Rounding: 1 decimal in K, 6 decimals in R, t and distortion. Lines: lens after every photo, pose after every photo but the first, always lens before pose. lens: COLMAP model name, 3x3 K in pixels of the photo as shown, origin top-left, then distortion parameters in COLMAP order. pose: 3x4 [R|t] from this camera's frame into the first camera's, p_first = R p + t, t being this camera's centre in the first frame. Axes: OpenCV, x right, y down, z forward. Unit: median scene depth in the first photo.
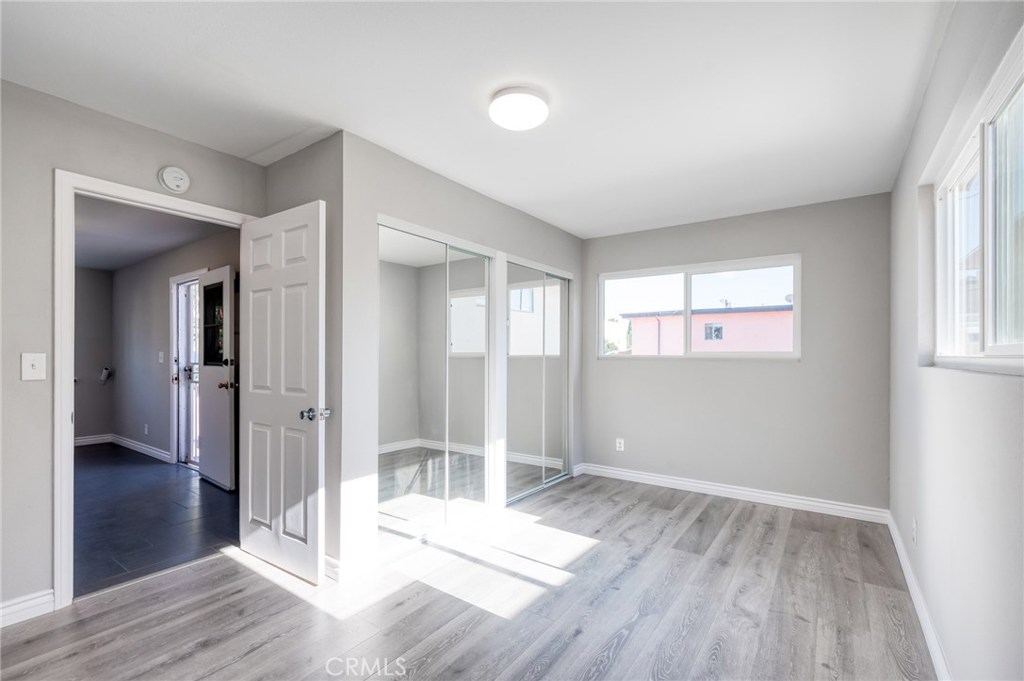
lens RADIAL K [[467.9, 0, 493.3], [0, 467.9, 357.1], [0, 0, 1]] dist [0.018617, 0.000098]
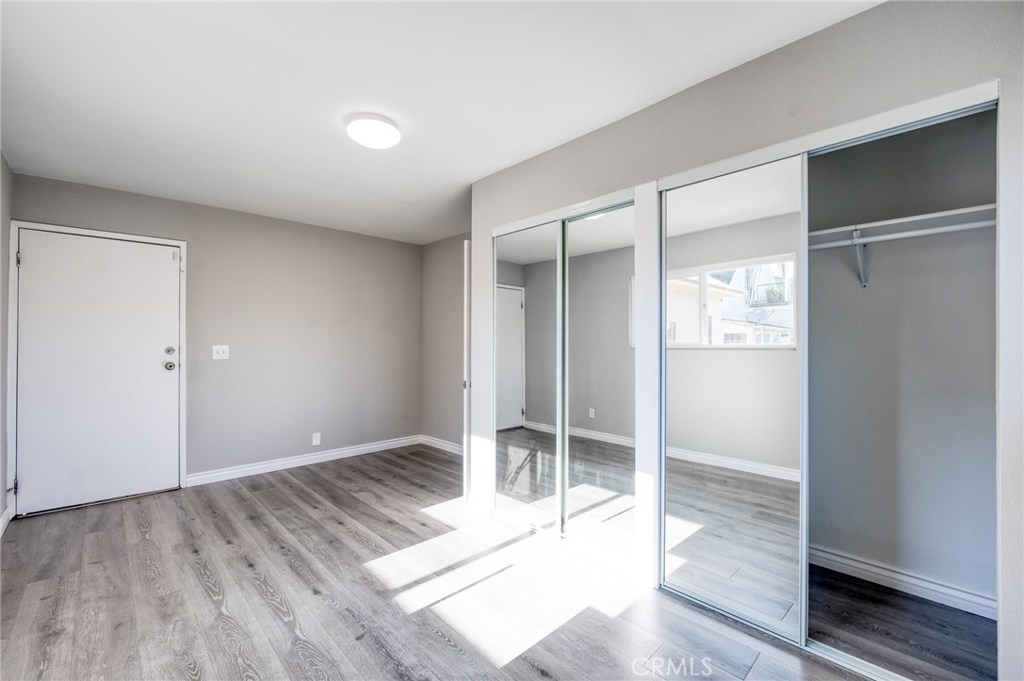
lens RADIAL K [[431.1, 0, 511.6], [0, 431.1, 337.6], [0, 0, 1]] dist [-0.002575, -0.000880]
pose [[-0.168689, -0.025170, -0.985348, 0.938015], [-0.017624, 0.999591, -0.022517, 0.007631], [0.985512, 0.013567, -0.169064, 1.368874]]
